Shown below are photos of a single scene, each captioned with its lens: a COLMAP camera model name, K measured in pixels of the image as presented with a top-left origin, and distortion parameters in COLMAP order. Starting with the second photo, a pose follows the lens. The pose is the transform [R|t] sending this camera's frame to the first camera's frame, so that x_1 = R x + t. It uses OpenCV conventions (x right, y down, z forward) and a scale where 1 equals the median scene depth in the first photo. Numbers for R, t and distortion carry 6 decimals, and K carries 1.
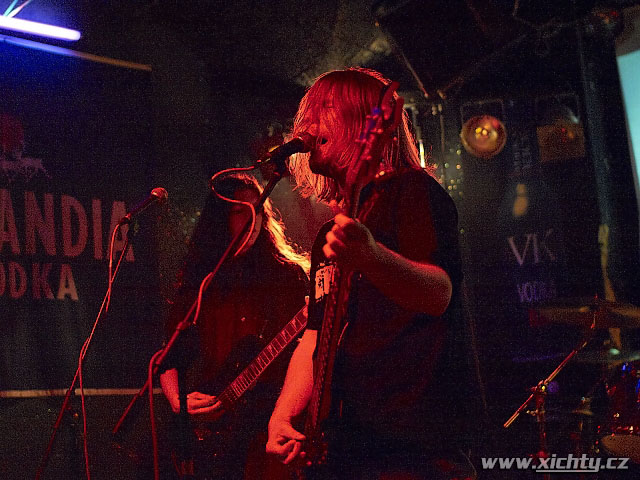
lens RADIAL K [[1098.1, 0, 320.0], [0, 1098.1, 239.0], [0, 0, 1]] dist [-0.152653, 0.000000]
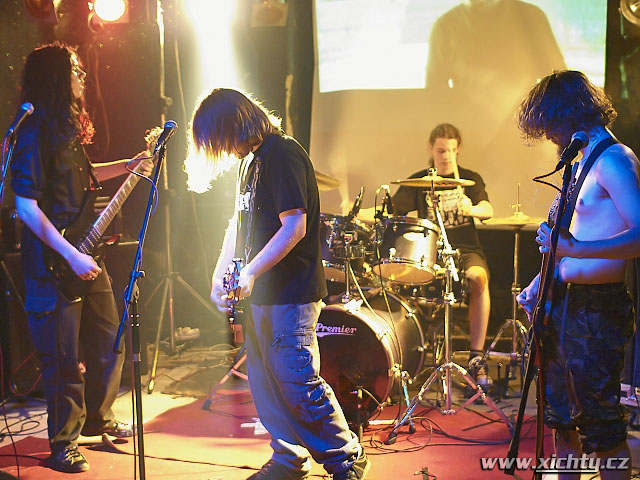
lens RADIAL K [[1098.1, 0, 317.5], [0, 1098.1, 242.3], [0, 0, 1]] dist [-0.152653, 0.000000]
pose [[0.923492, 0.001319, 0.383616, -0.234957], [-0.111633, 0.957641, 0.265445, -0.191957], [-0.367017, -0.287961, 0.884521, -0.254236]]
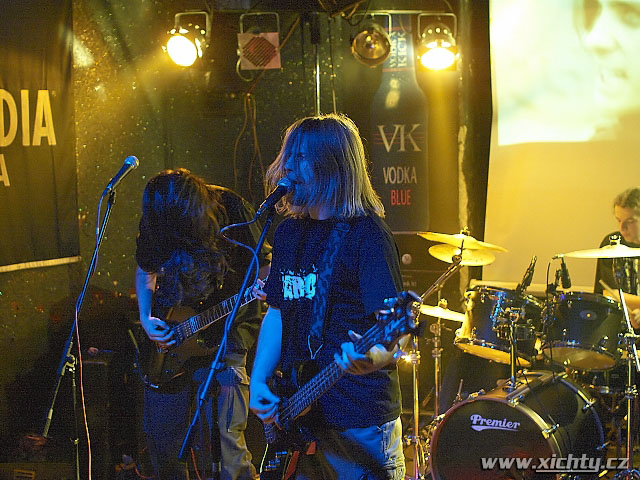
lens RADIAL K [[1098.1, 0, 331.7], [0, 1098.1, 253.0], [0, 0, 1]] dist [-0.152653, 0.000000]
pose [[0.978197, 0.032136, 0.205177, -0.124589], [-0.083295, 0.965720, 0.245859, -0.175368], [-0.190243, -0.257589, 0.947341, -0.126570]]
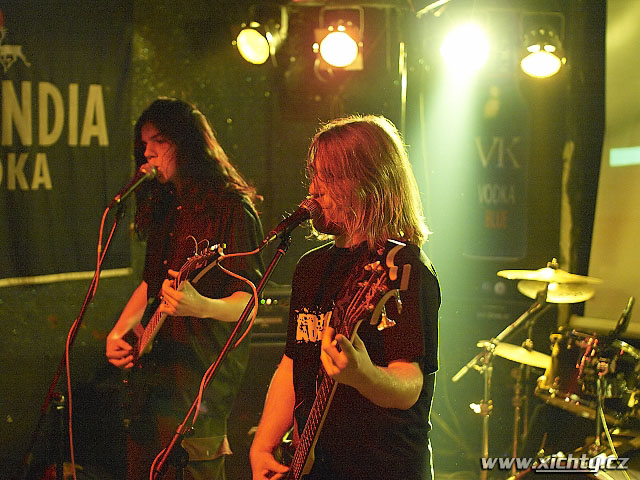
lens RADIAL K [[1098.1, 0, 319.5], [0, 1098.1, 240.2], [0, 0, 1]] dist [-0.152653, 0.000000]
pose [[0.994669, 0.083537, 0.060461, -0.030336], [-0.095749, 0.965870, 0.240680, -0.164027], [-0.038292, -0.245186, 0.968720, -0.005250]]
